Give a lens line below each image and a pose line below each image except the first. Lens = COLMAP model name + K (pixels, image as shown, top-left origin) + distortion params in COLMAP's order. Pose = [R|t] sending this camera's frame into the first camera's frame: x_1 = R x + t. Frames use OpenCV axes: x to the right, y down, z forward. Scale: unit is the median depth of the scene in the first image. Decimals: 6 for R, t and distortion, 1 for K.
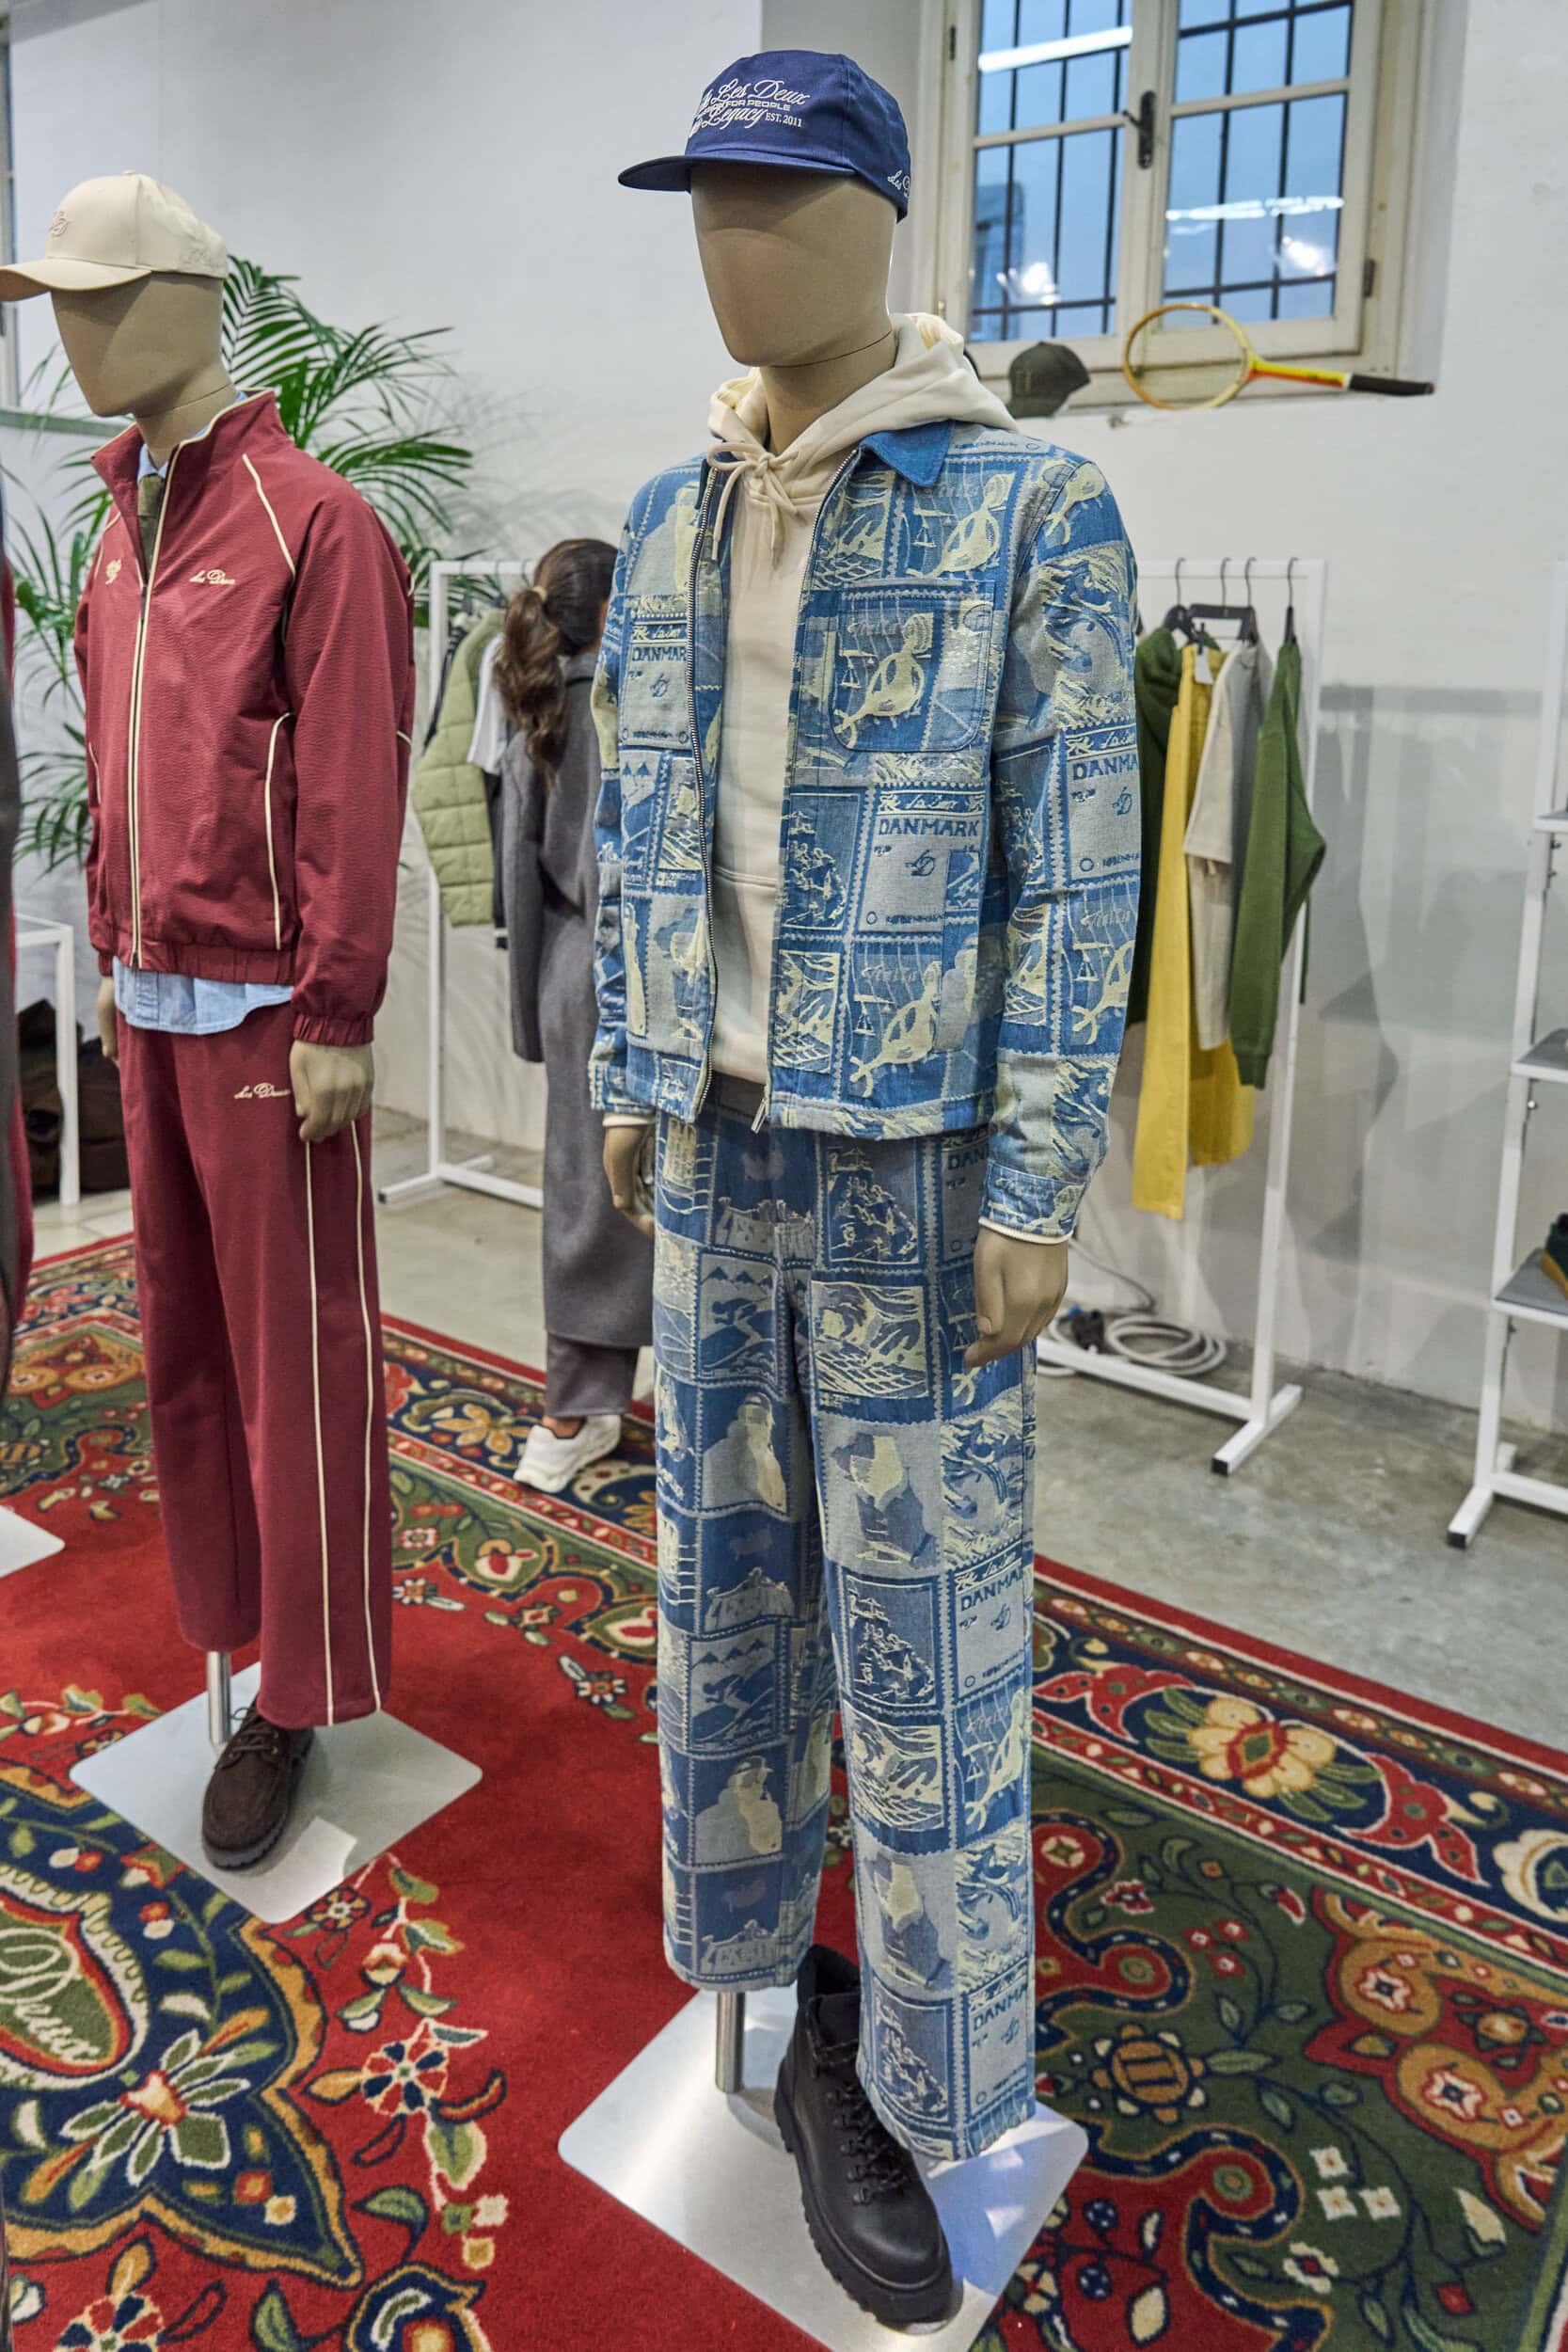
lens RADIAL K [[1654.4, 0, 740.9], [0, 1654.4, 1085.4], [0, 0, 1]] dist [0.002918, -0.005912]
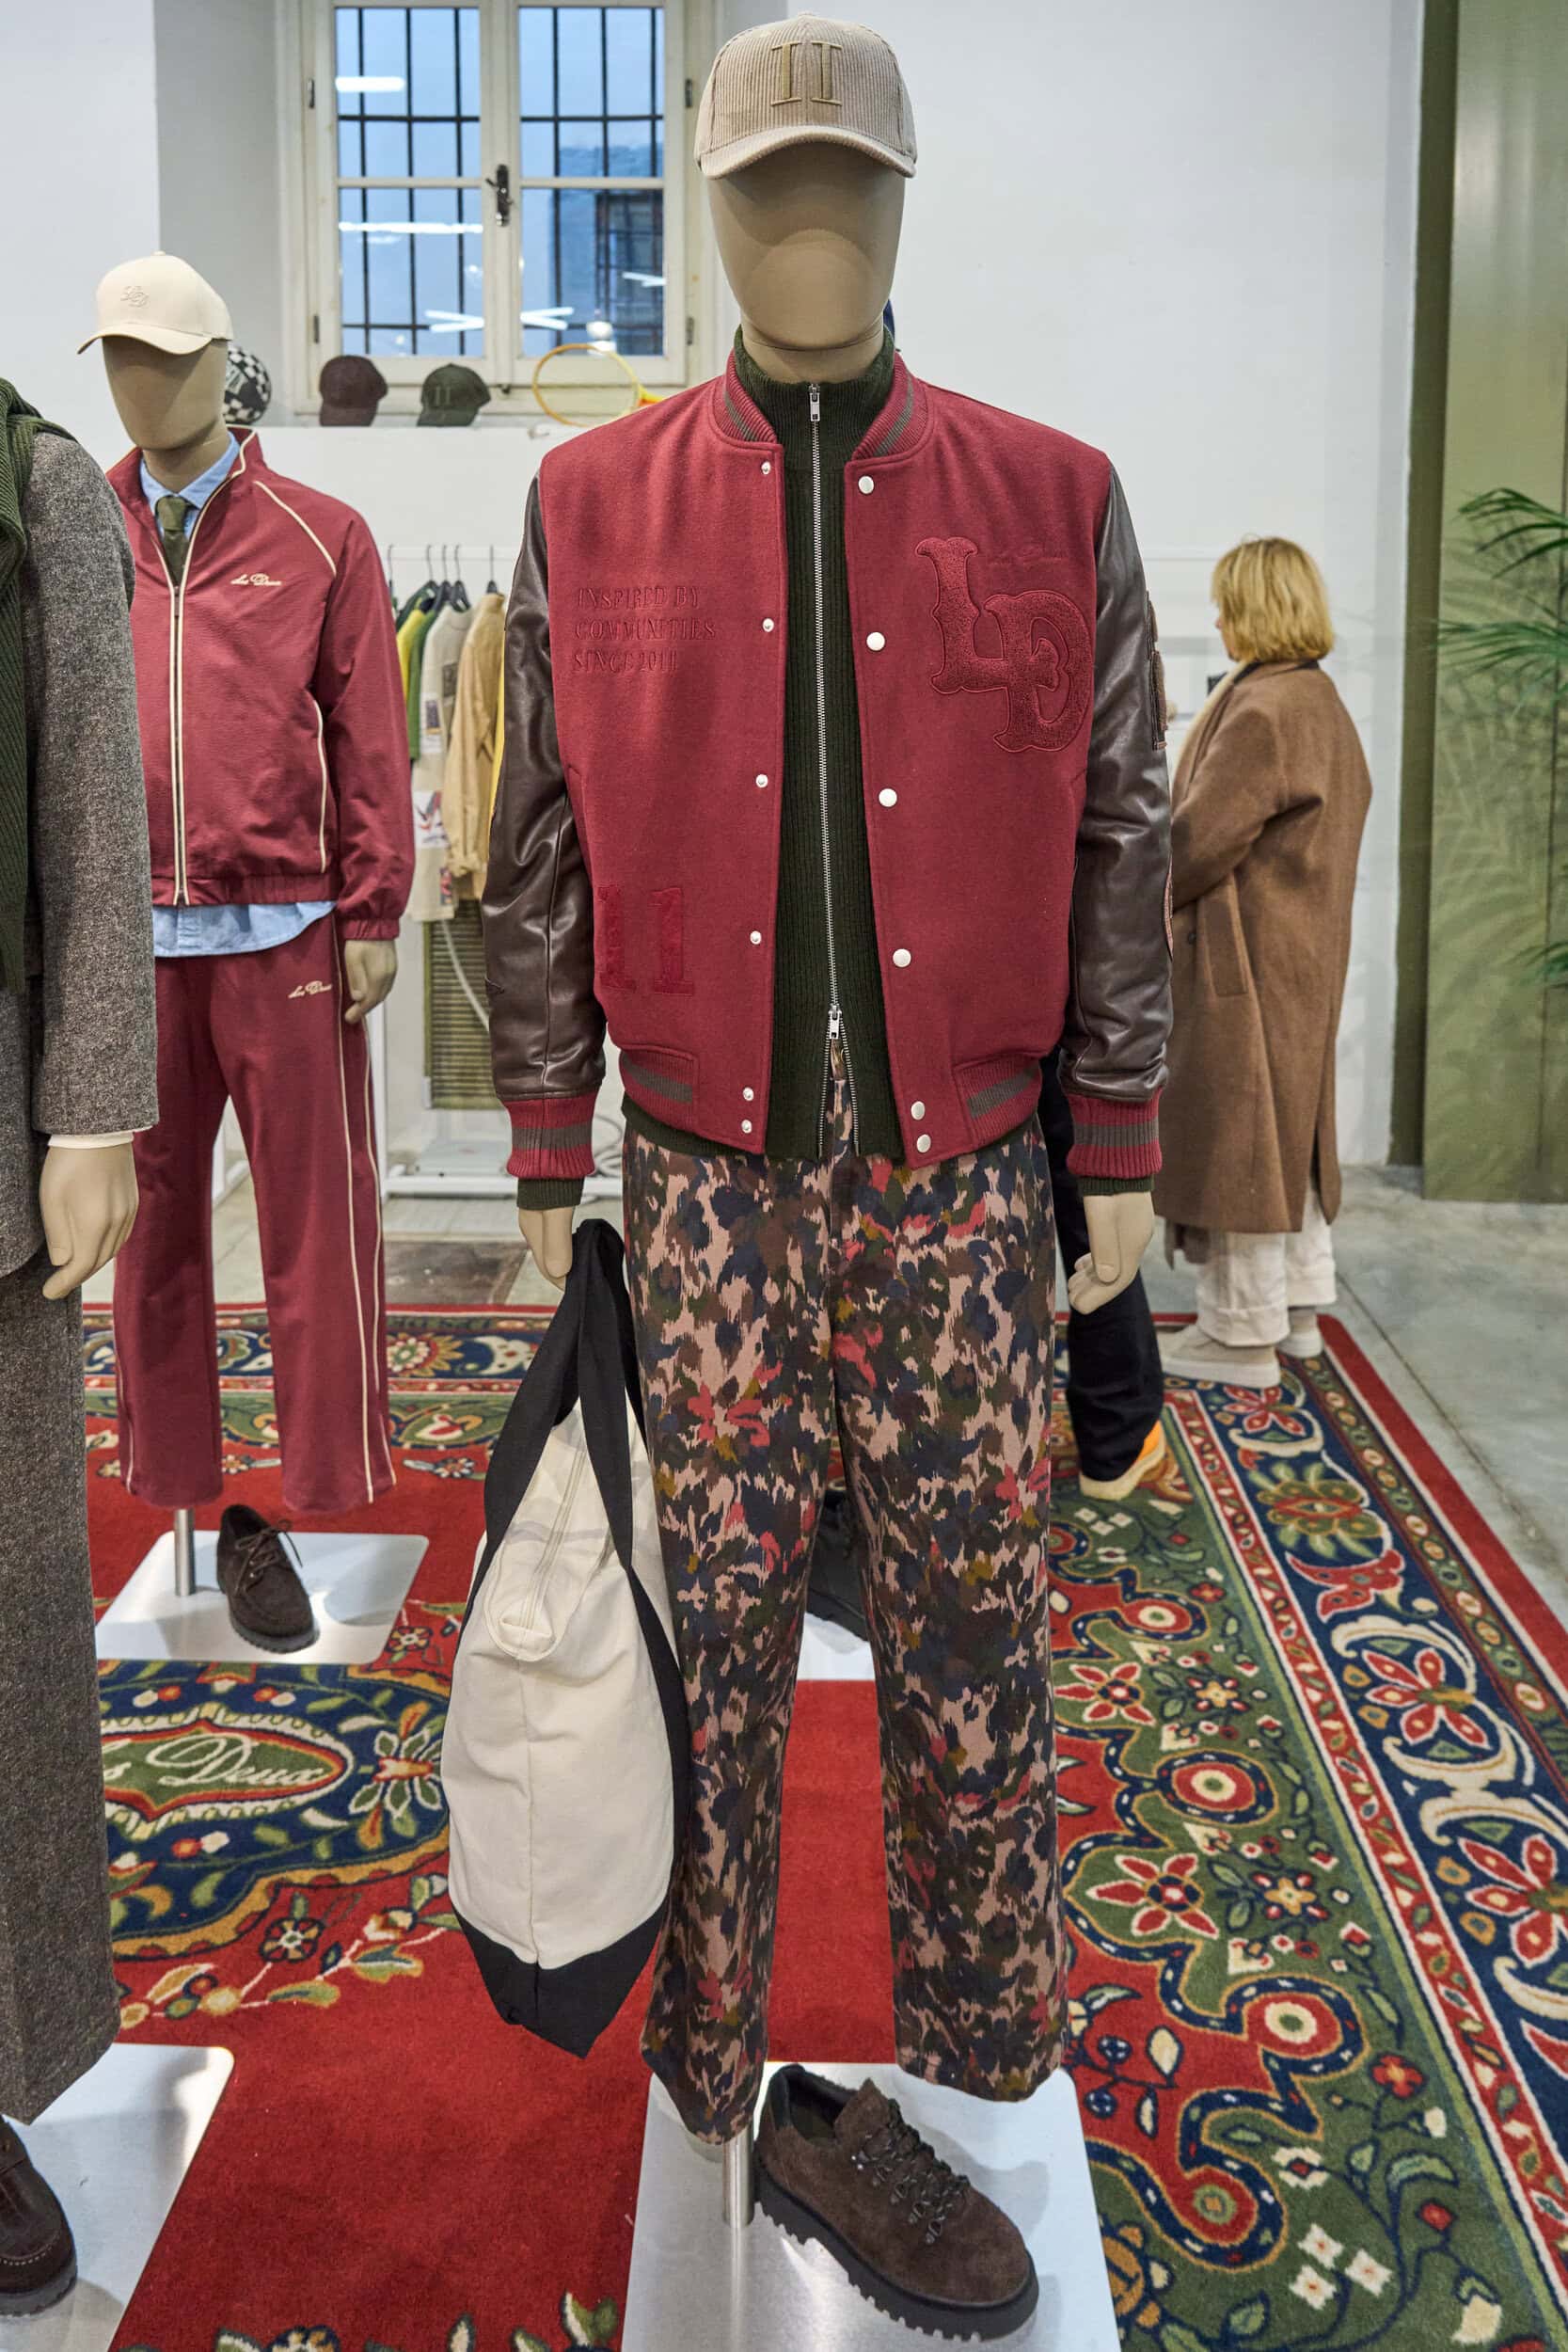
lens RADIAL K [[1654.4, 0, 740.9], [0, 1654.4, 1085.4], [0, 0, 1]] dist [0.002918, -0.005912]
pose [[0.833540, -0.176434, 0.523528, -0.702826], [0.164577, 0.983909, 0.069555, 0.043015], [-0.527376, 0.028184, 0.849165, -0.243818]]
